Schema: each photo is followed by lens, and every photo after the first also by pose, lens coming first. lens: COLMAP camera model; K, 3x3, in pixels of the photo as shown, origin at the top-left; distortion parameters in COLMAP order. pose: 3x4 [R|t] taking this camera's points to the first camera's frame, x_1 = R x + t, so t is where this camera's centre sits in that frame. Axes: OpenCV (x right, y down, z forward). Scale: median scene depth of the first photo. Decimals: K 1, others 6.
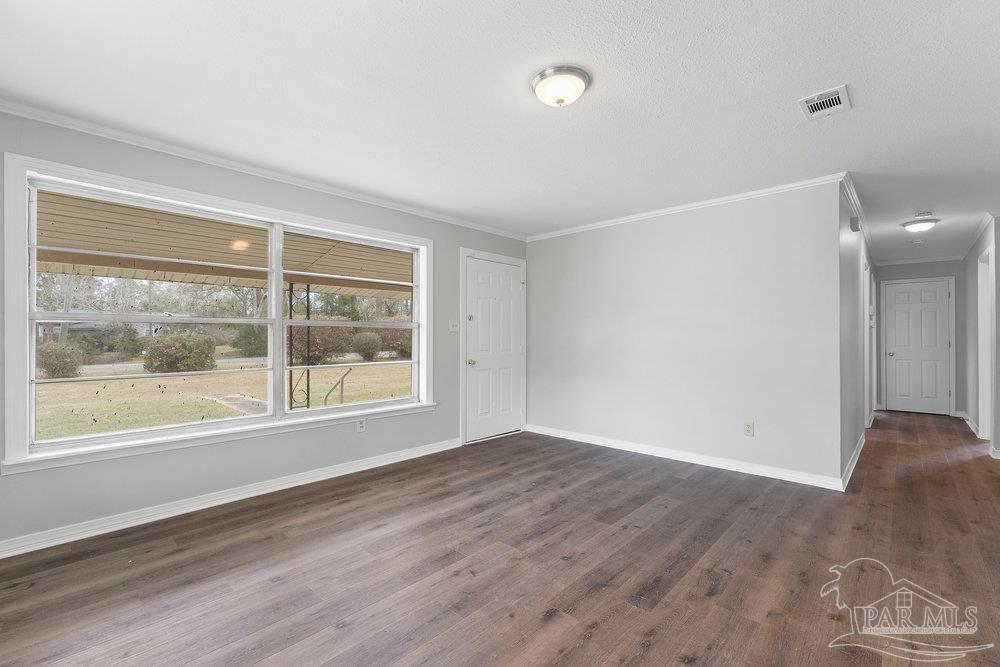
lens RADIAL K [[436.8, 0, 500.0], [0, 436.8, 333.5], [0, 0, 1]] dist [-0.000449, -0.000444]
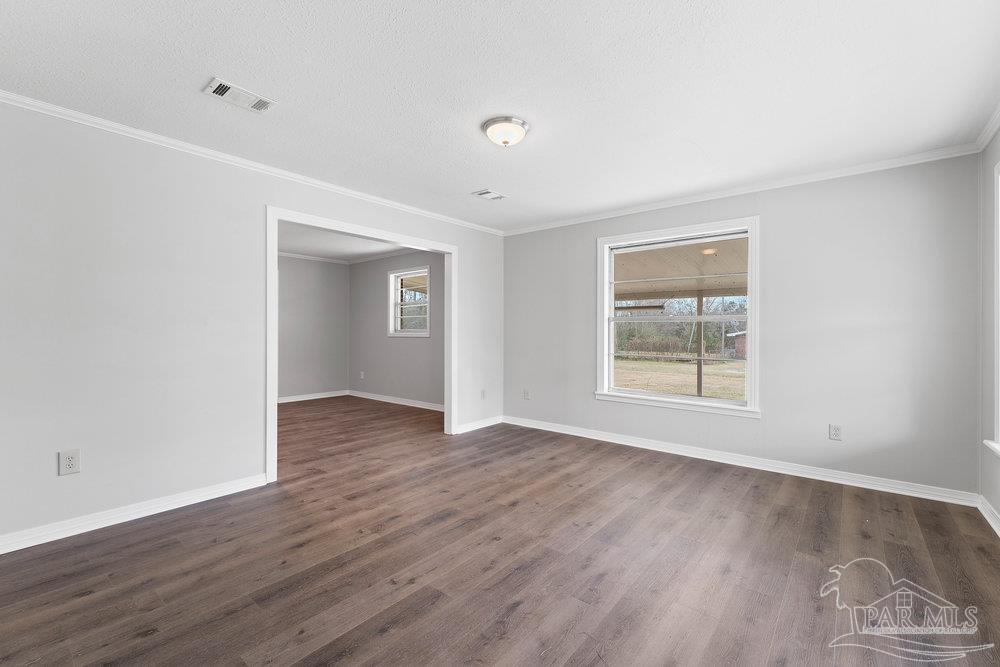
lens RADIAL K [[420.9, 0, 500.0], [0, 420.9, 333.5], [0, 0, 1]] dist [0.001519, 0.000218]
pose [[-0.998034, -0.002967, -0.062602, 0.180332], [-0.002464, 0.999964, -0.008117, 0.021630], [0.062624, -0.007947, -0.998006, 1.741211]]
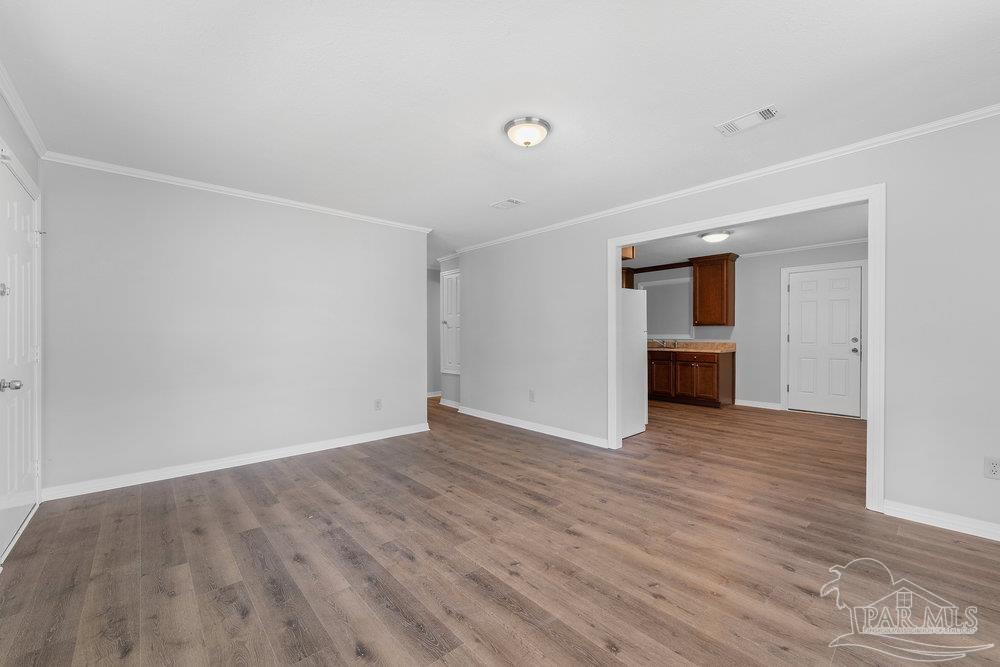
lens RADIAL K [[403.7, 0, 500.0], [0, 403.7, 333.5], [0, 0, 1]] dist [-0.000734, -0.000167]
pose [[0.081146, -0.000378, 0.996702, -0.808558], [-0.009597, 0.999953, 0.001160, 0.008472], [-0.996656, -0.009659, 0.081138, 0.775816]]
